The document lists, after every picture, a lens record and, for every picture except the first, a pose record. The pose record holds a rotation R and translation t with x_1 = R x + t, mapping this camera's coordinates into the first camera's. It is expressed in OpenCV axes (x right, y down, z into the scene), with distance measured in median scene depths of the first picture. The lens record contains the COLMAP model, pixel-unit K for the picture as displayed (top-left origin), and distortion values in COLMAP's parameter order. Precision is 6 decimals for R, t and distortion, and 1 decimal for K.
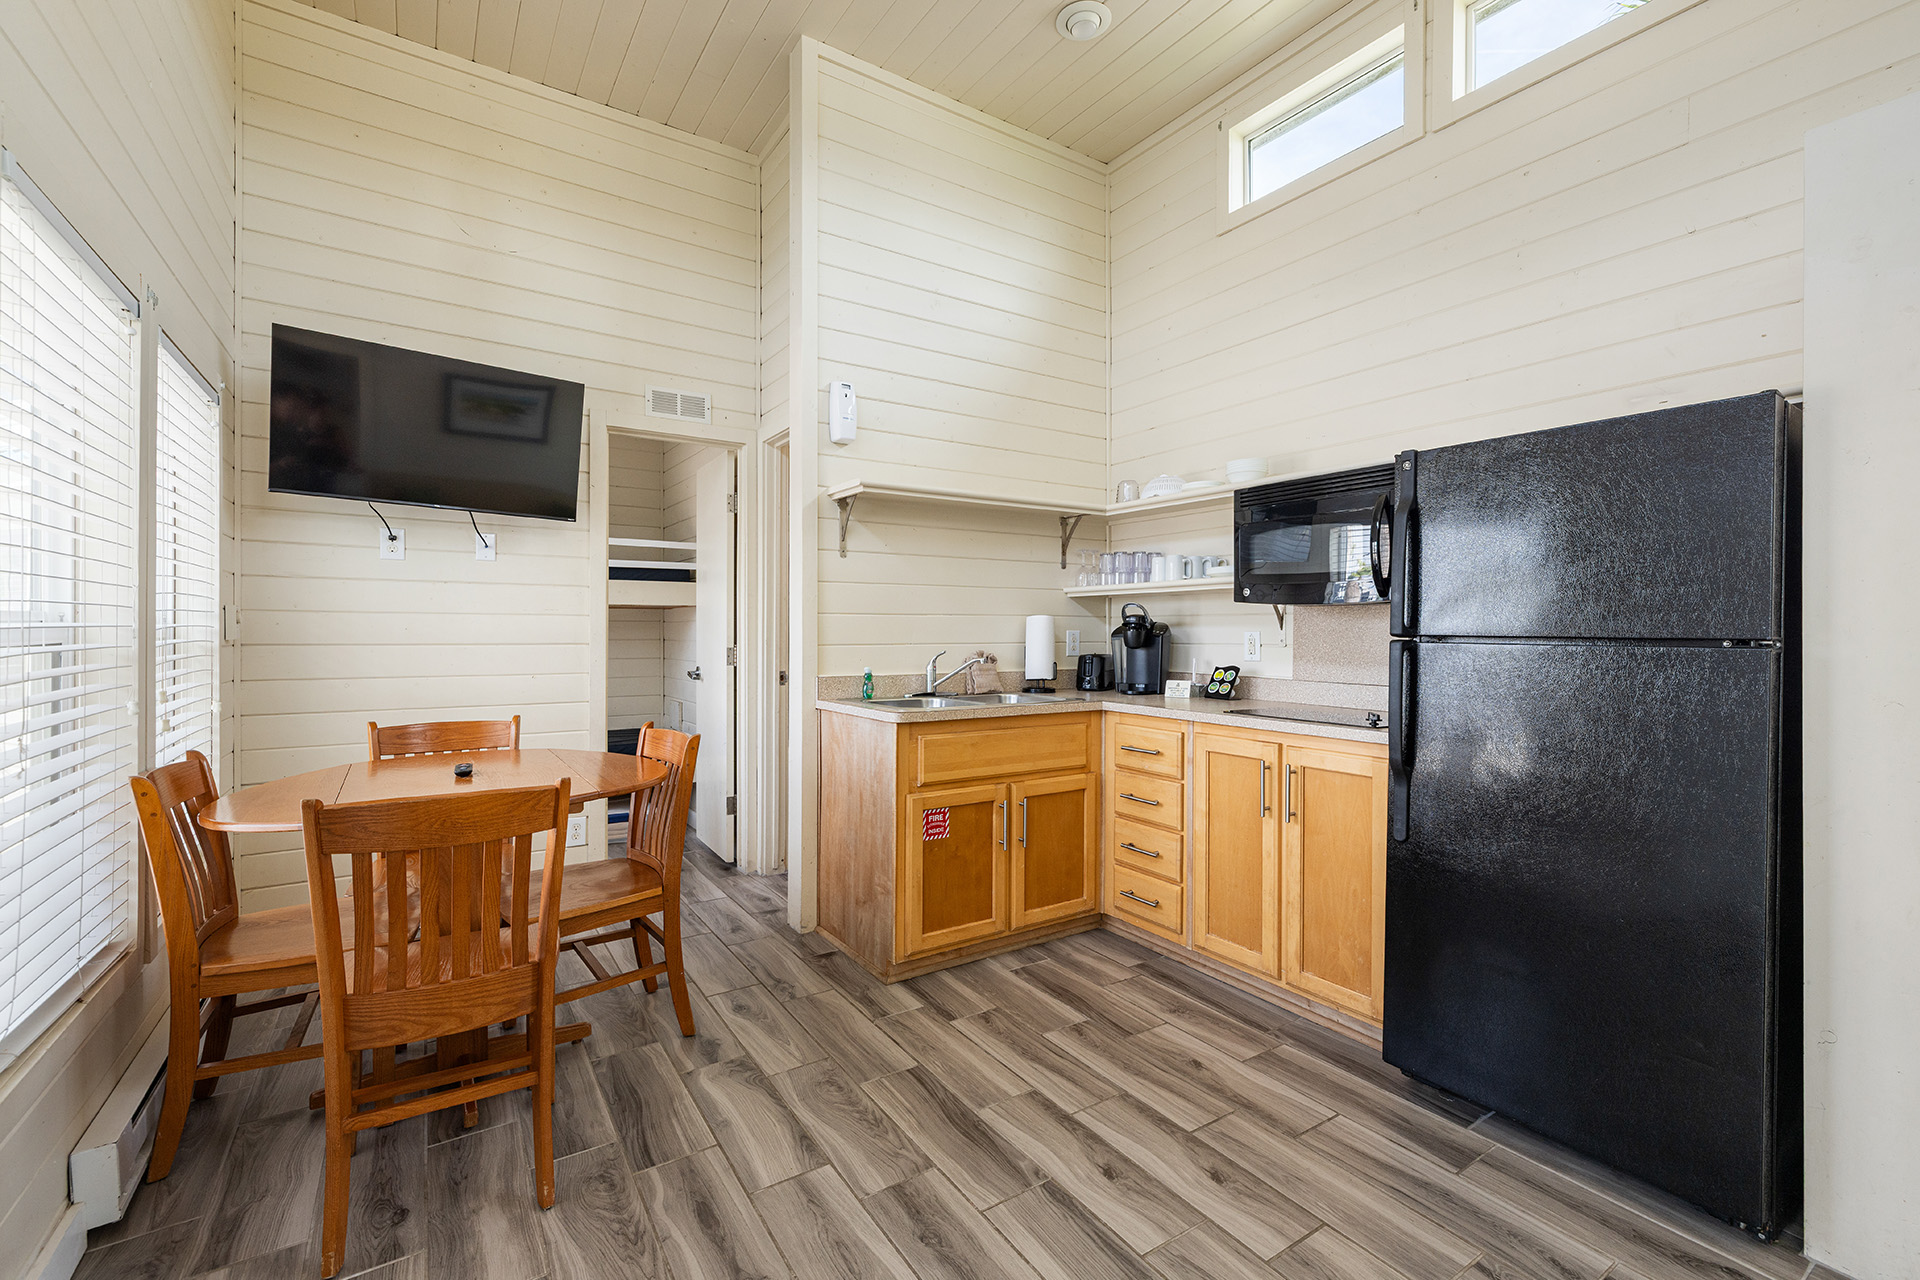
lens RADIAL K [[826.3, 0, 959.9], [0, 826.3, 628.7], [0, 0, 1]] dist [0.003334, -0.000158]
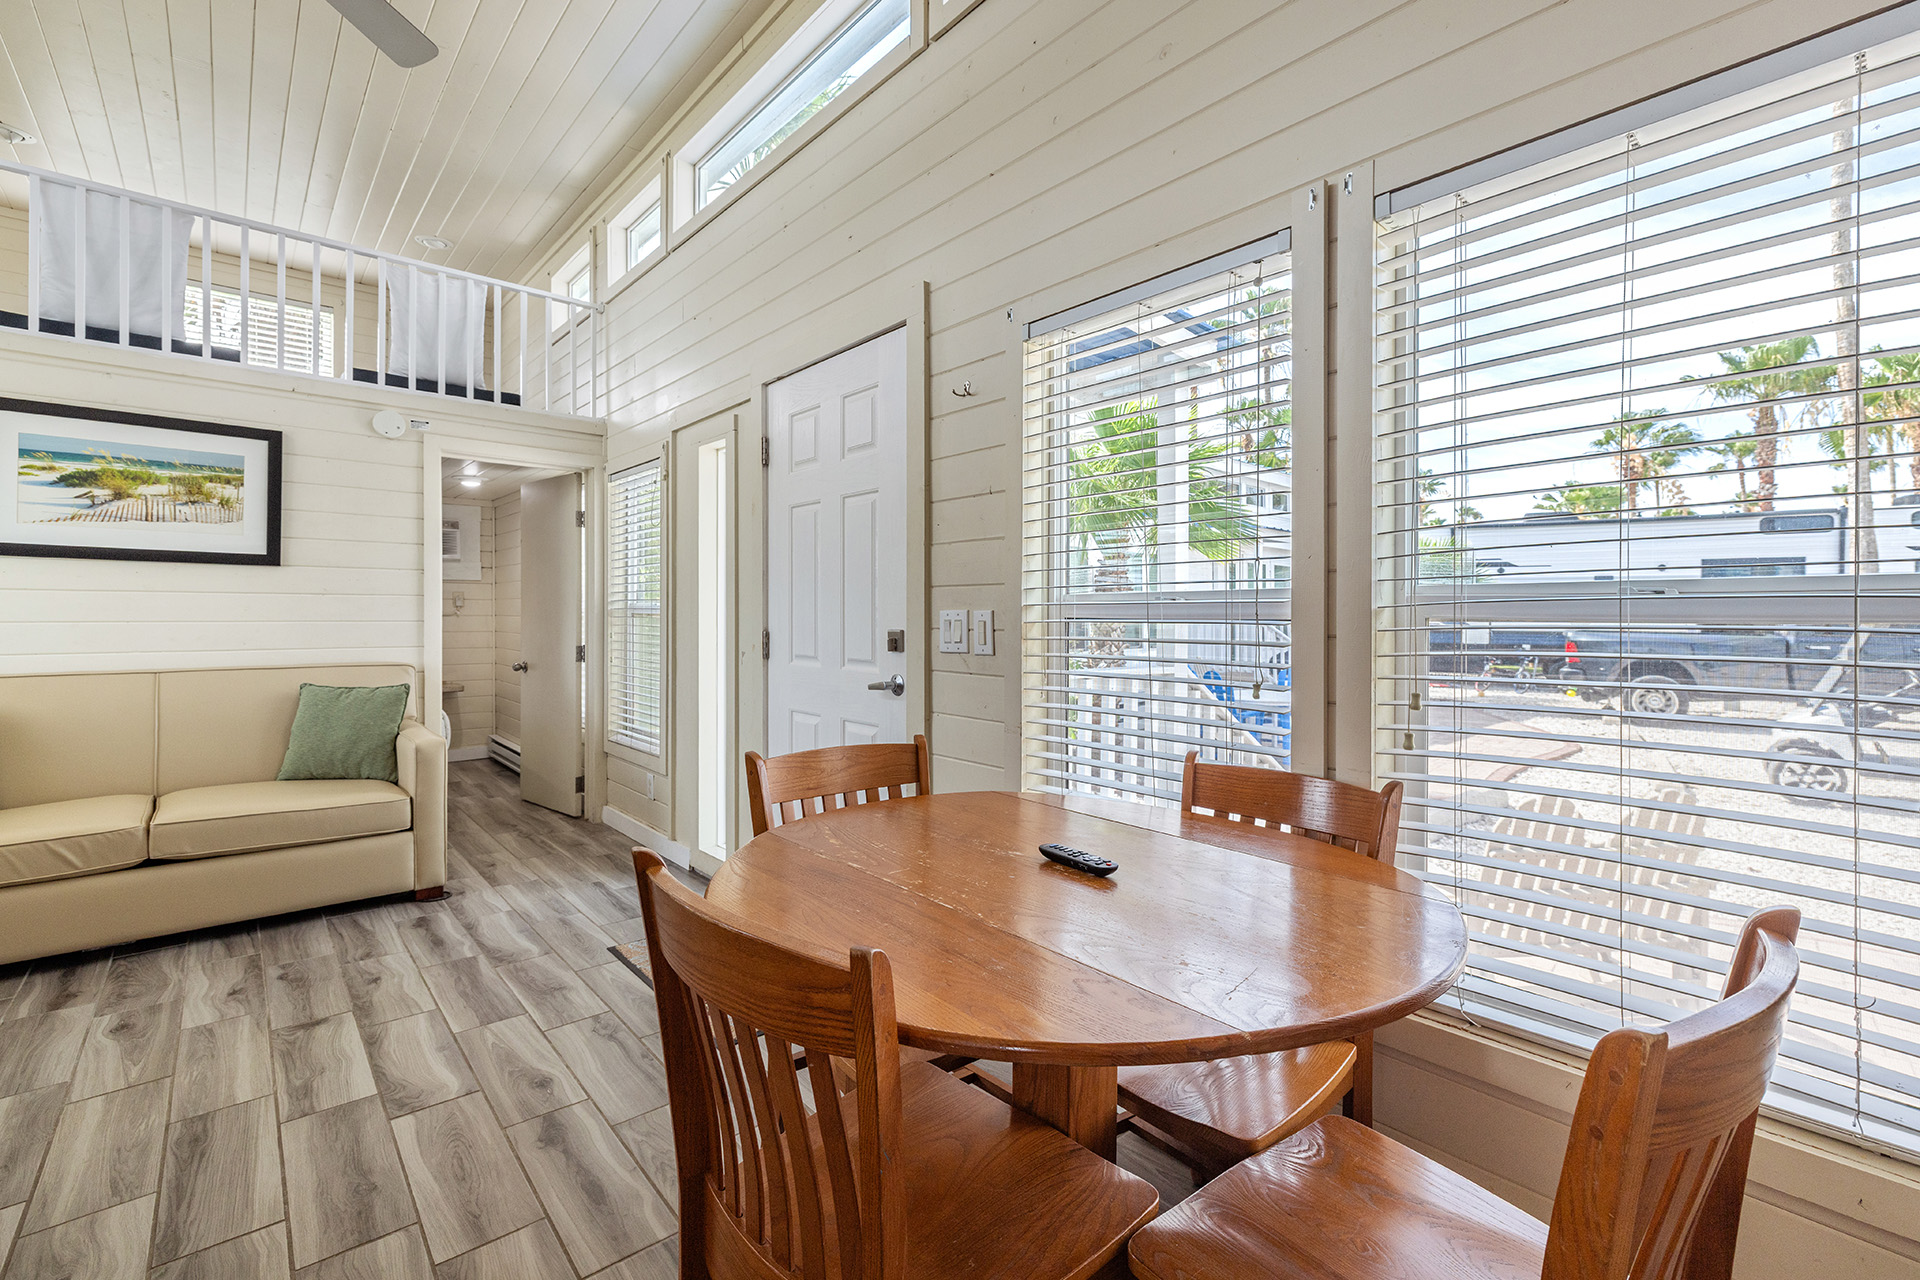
lens RADIAL K [[826.3, 0, 959.9], [0, 826.3, 628.7], [0, 0, 1]] dist [0.003334, -0.000158]
pose [[-0.989068, -0.006019, -0.147339, -0.394984], [-0.006954, 0.999959, 0.005834, 0.016760], [0.147298, 0.006795, -0.989069, 1.371635]]
